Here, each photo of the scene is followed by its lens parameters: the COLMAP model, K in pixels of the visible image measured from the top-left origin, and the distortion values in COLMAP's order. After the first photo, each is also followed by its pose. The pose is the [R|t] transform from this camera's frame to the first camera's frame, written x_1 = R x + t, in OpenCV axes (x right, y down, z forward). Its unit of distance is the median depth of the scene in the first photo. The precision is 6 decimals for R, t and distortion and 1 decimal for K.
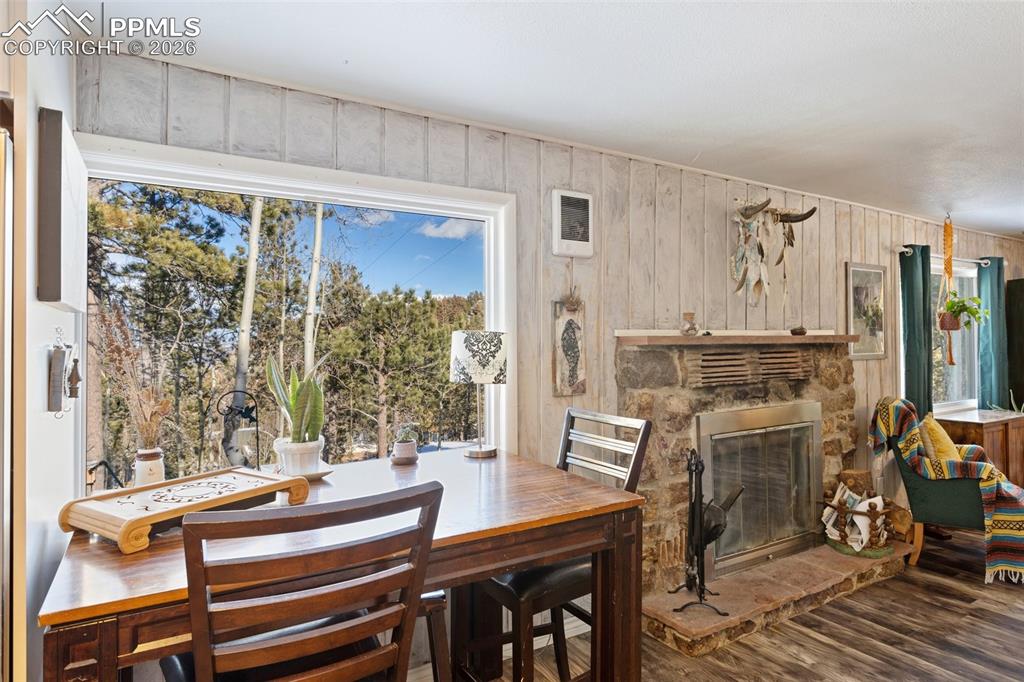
lens RADIAL K [[583.7, 0, 512.7], [0, 583.7, 330.5], [0, 0, 1]] dist [-0.005888, 0.000137]
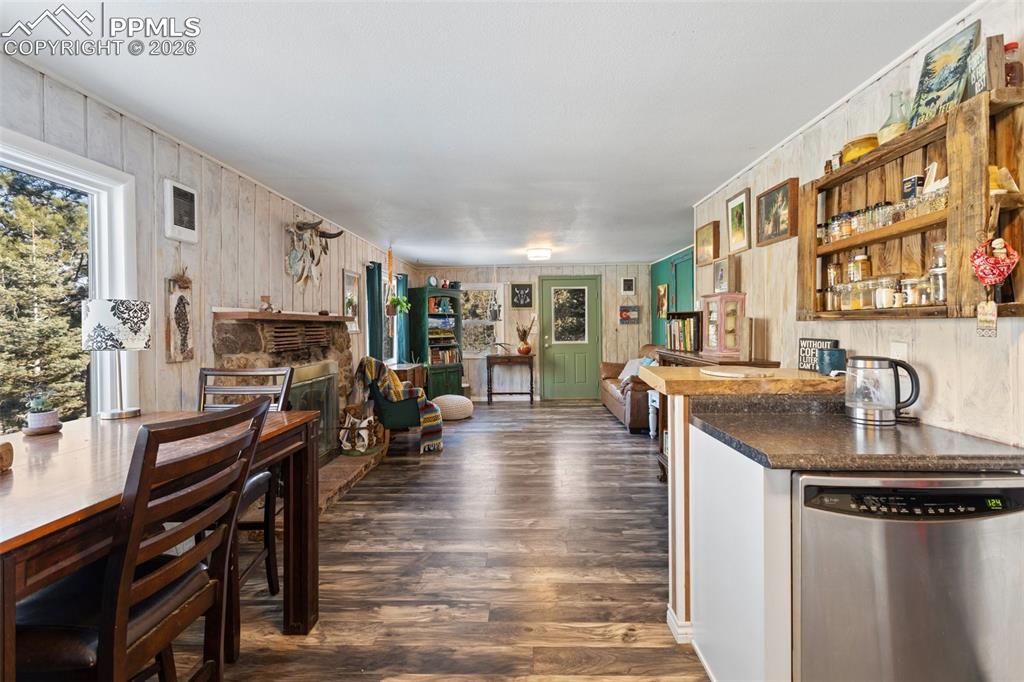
lens RADIAL K [[484.4, 0, 516.2], [0, 484.4, 329.1], [0, 0, 1]] dist [0.002061, 0.000581]
pose [[0.536493, -0.006548, 0.843879, -0.303211], [-0.003269, 0.999946, 0.009838, 0.030455], [-0.843898, -0.008036, 0.536443, -0.060748]]
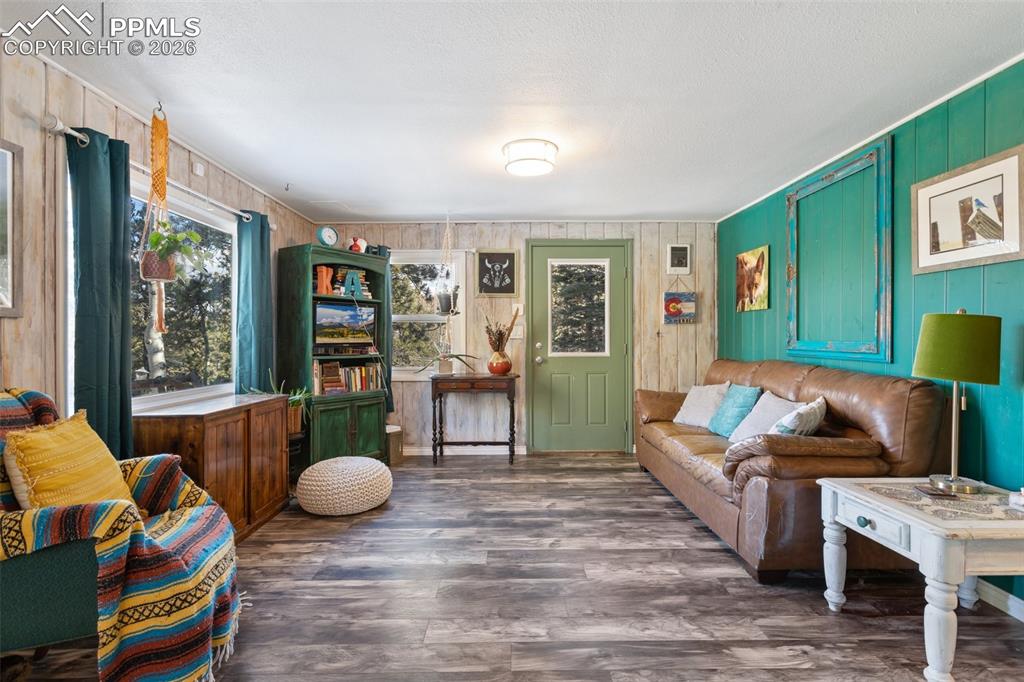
lens RADIAL K [[491.8, 0, 514.3], [0, 491.8, 334.0], [0, 0, 1]] dist [0.001332, 0.000612]
pose [[0.509893, 0.015843, 0.860092, 0.634978], [-0.012621, 0.999861, -0.010936, 0.082919], [-0.860145, -0.005279, 0.510022, 0.488360]]
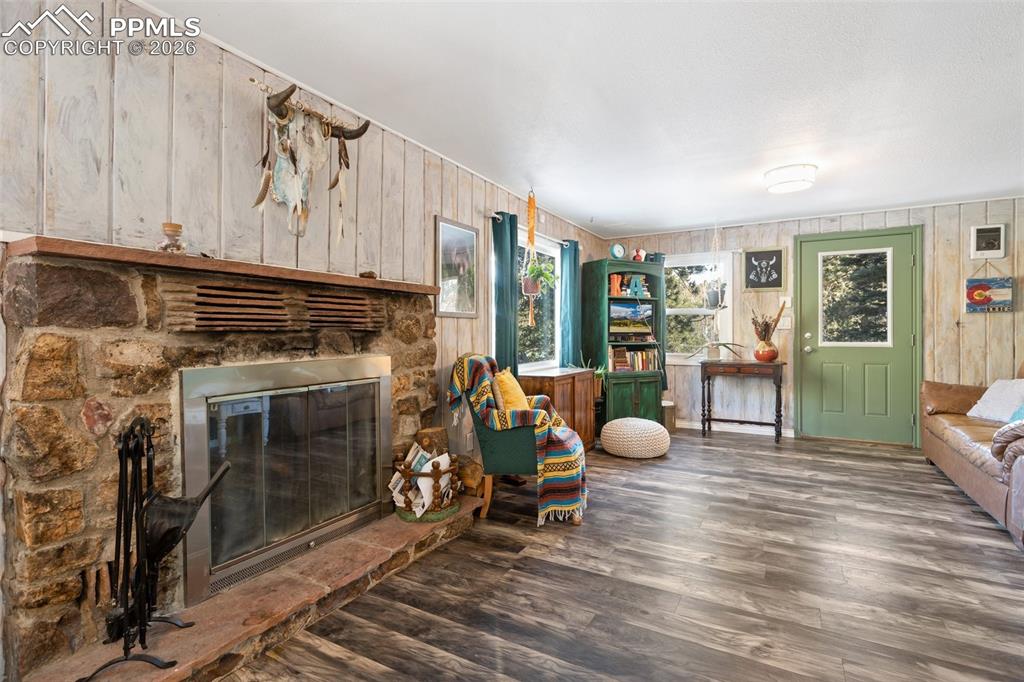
lens RADIAL K [[491.8, 0, 514.3], [0, 491.8, 334.0], [0, 0, 1]] dist [0.001332, 0.000612]
pose [[0.869544, 0.002770, 0.493849, 0.351192], [-0.011093, 0.999842, 0.013923, 0.083913], [-0.493732, -0.017585, 0.869436, 0.272224]]
